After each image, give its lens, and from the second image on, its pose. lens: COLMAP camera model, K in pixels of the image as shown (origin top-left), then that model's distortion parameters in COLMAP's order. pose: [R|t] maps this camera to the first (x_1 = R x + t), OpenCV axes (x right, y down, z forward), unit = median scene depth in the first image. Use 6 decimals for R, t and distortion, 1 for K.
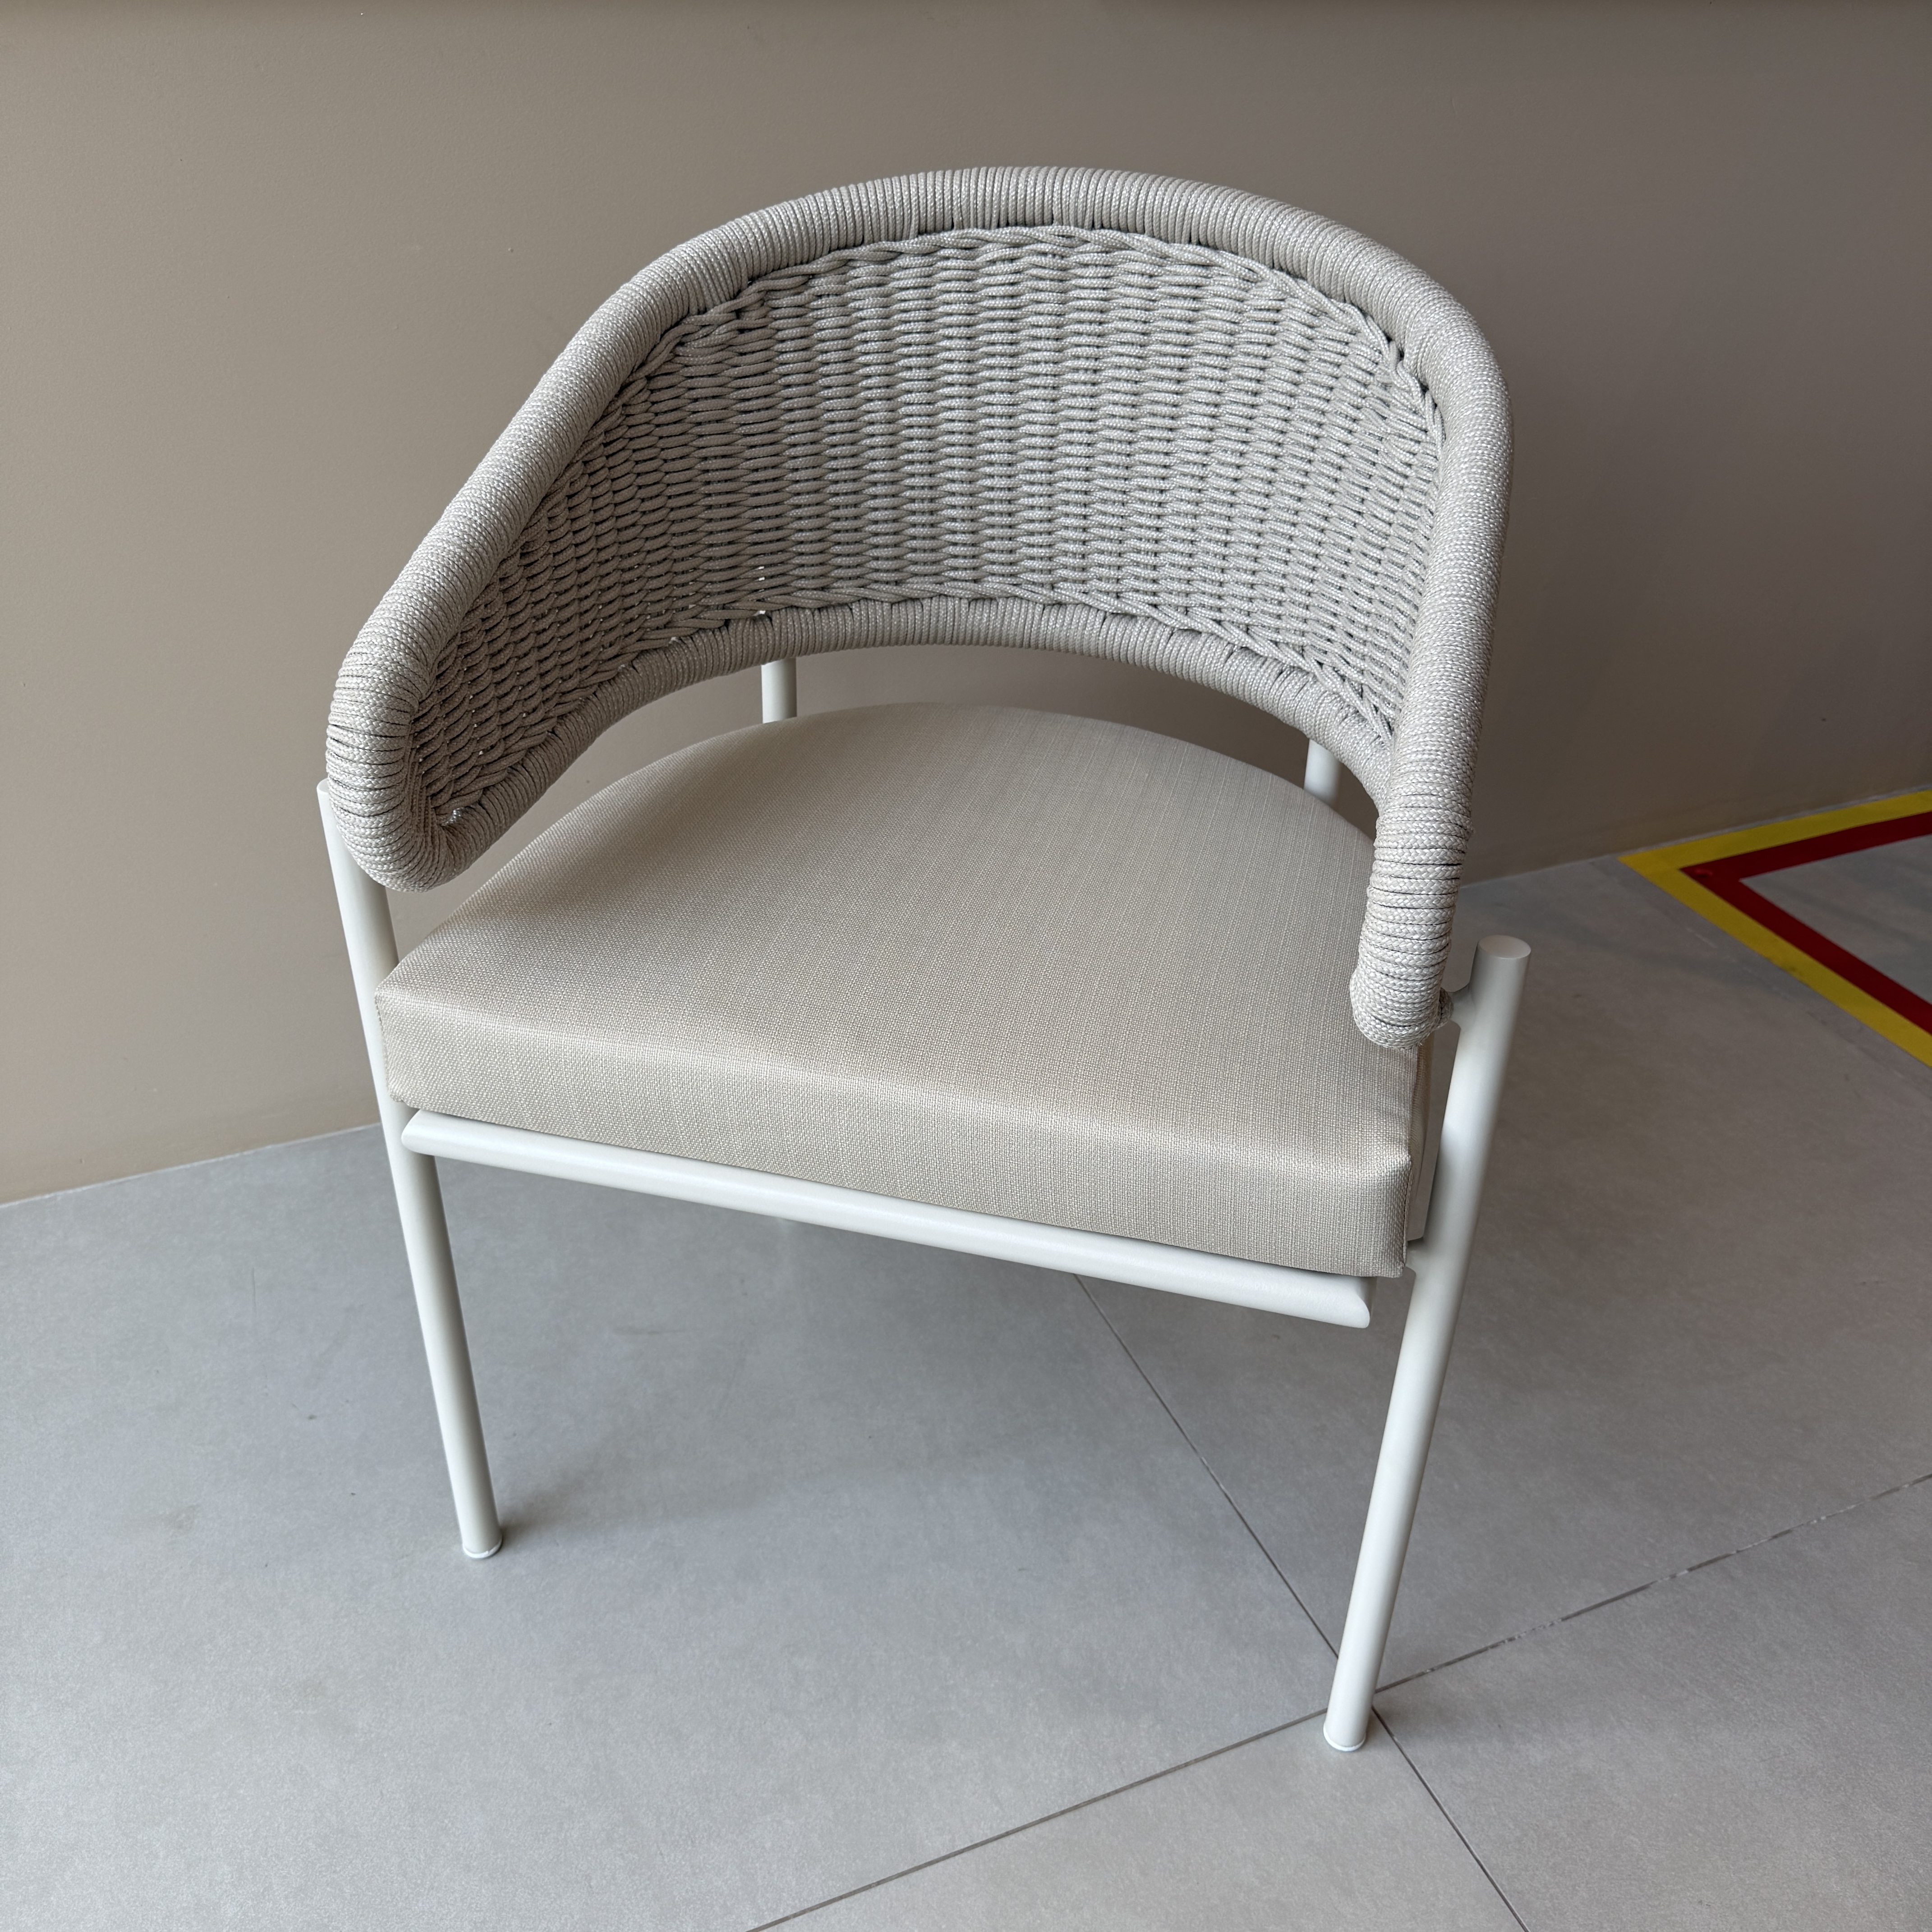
lens RADIAL K [[1787.8, 0, 966.0], [0, 1787.8, 966.0], [0, 0, 1]] dist [0.096055, -0.147450]
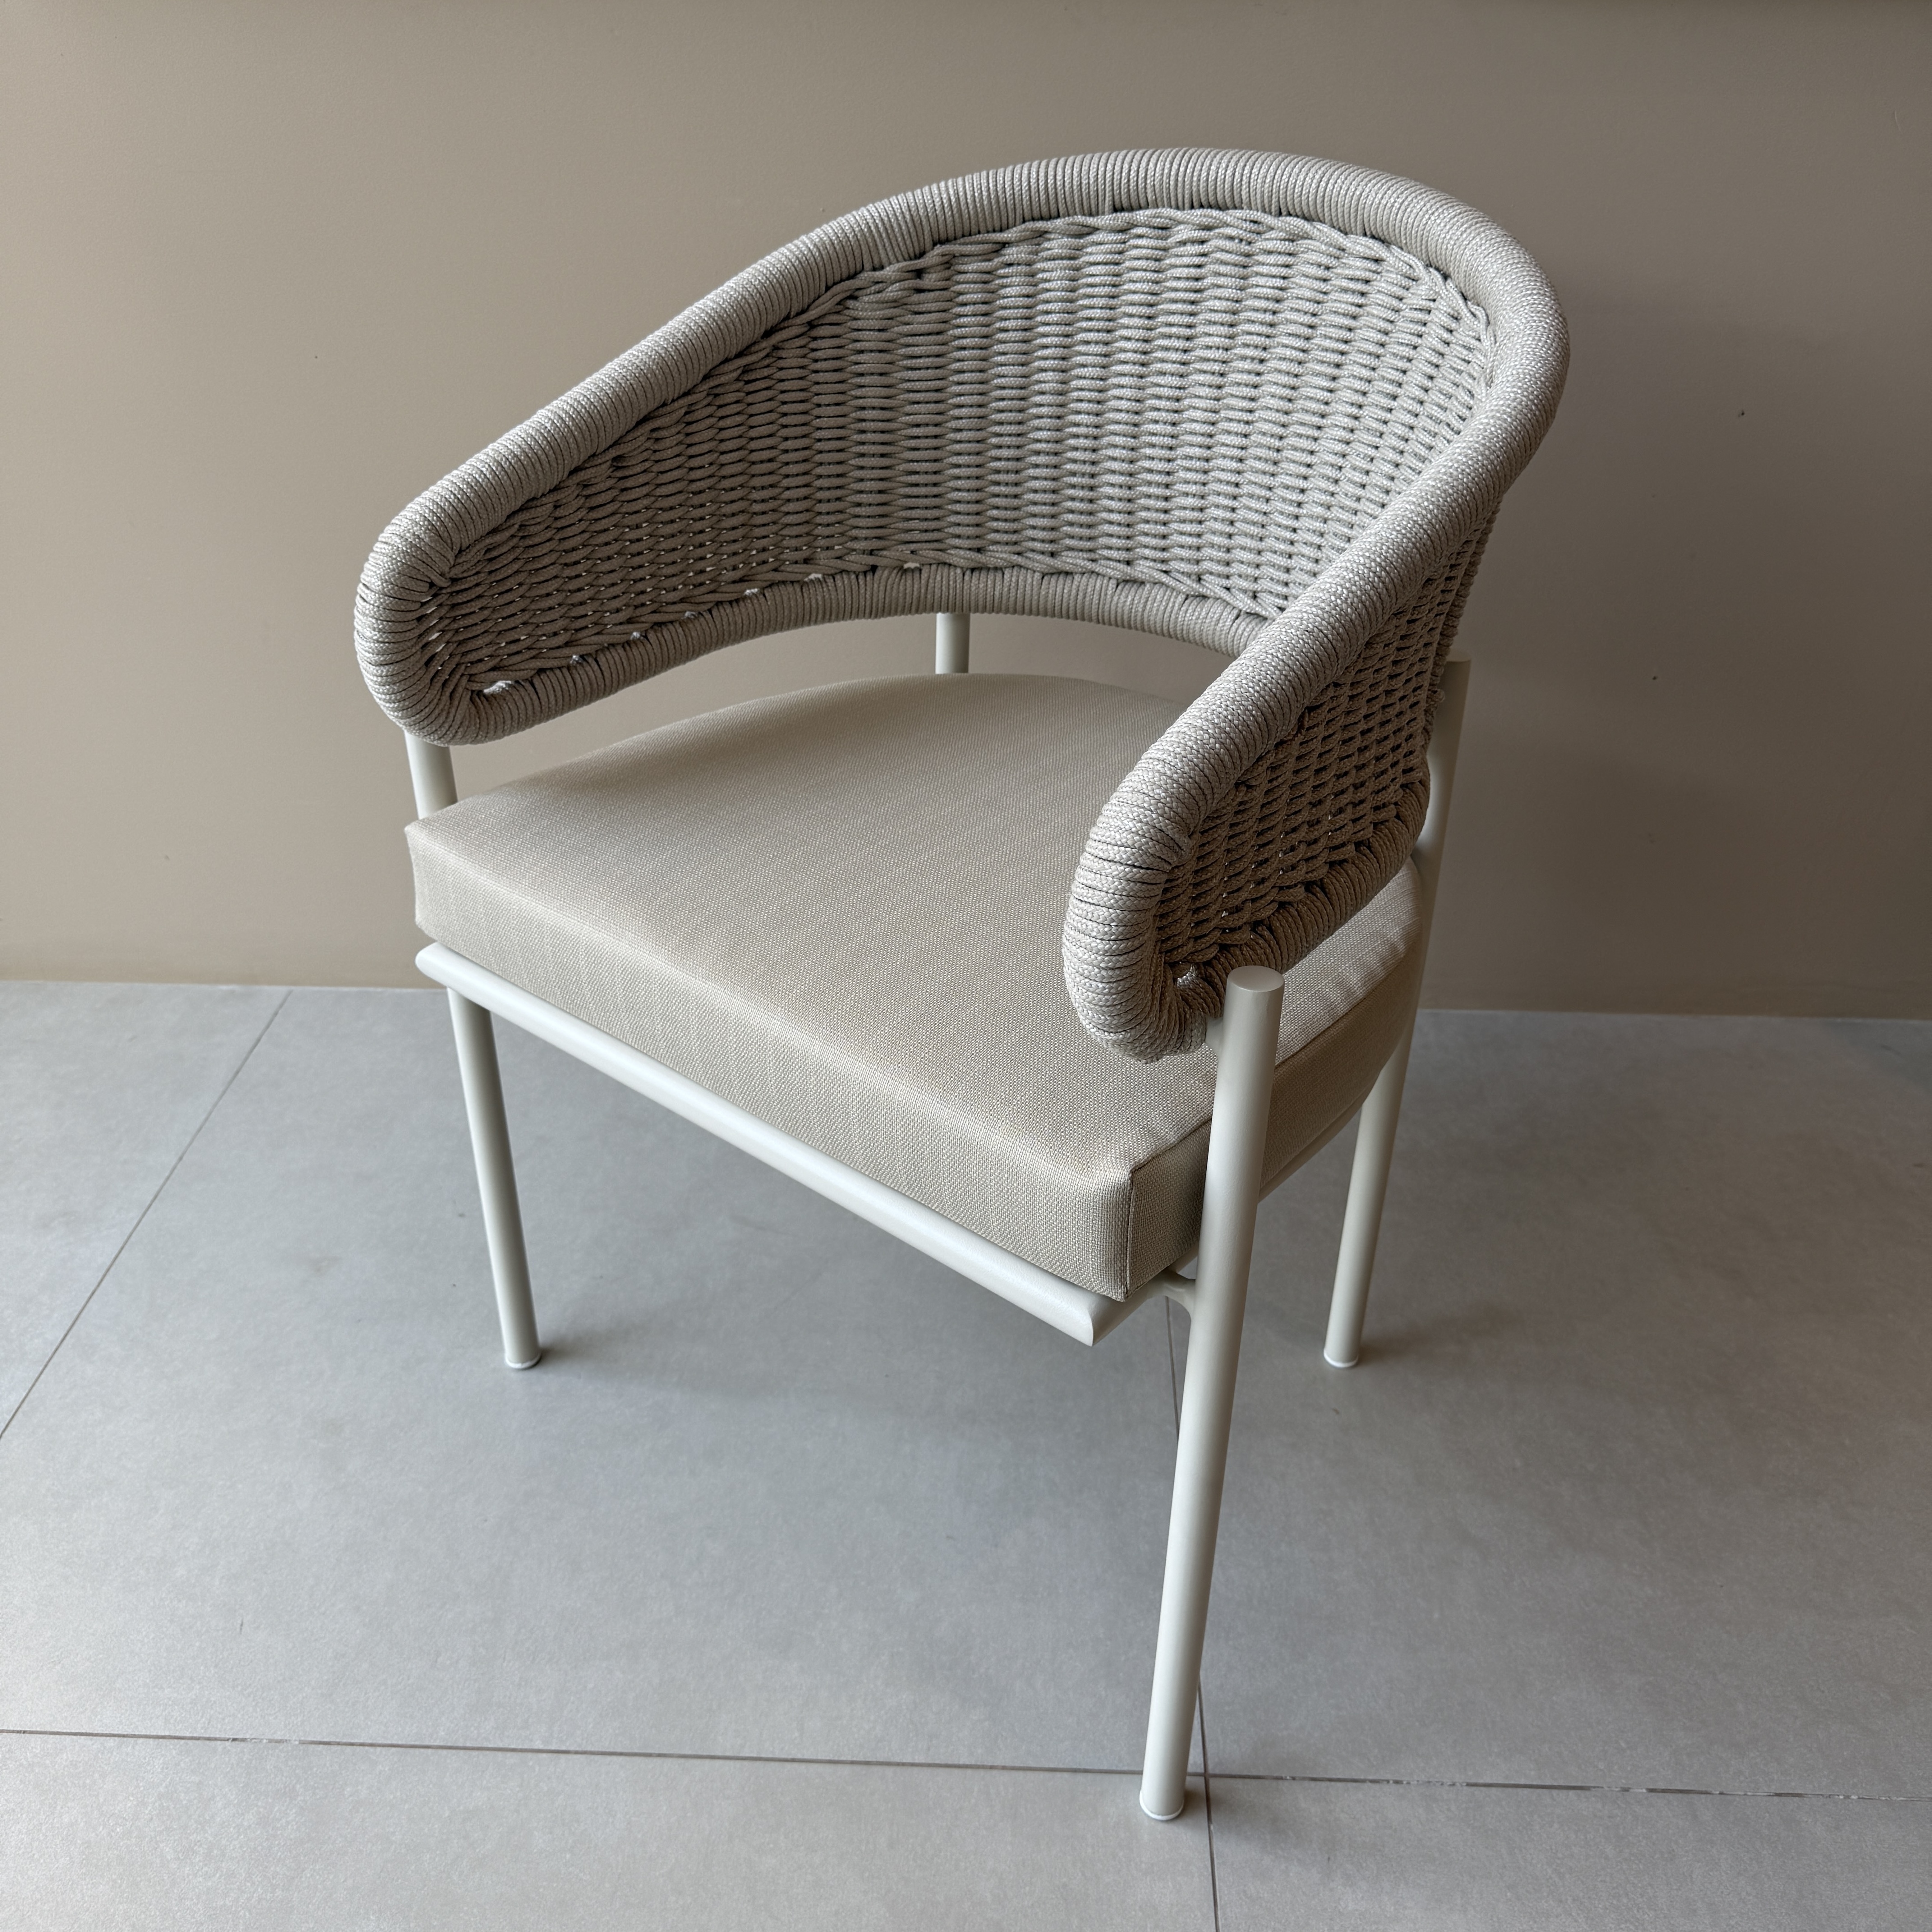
lens RADIAL K [[1812.8, 0, 942.1], [0, 1812.8, 966.6], [0, 0, 1]] dist [0.069419, -0.126533]
pose [[0.906631, 0.211642, -0.365005, 0.343633], [-0.215322, 0.976047, 0.031109, -0.006954], [0.362846, 0.050389, 0.930486, 0.044410]]
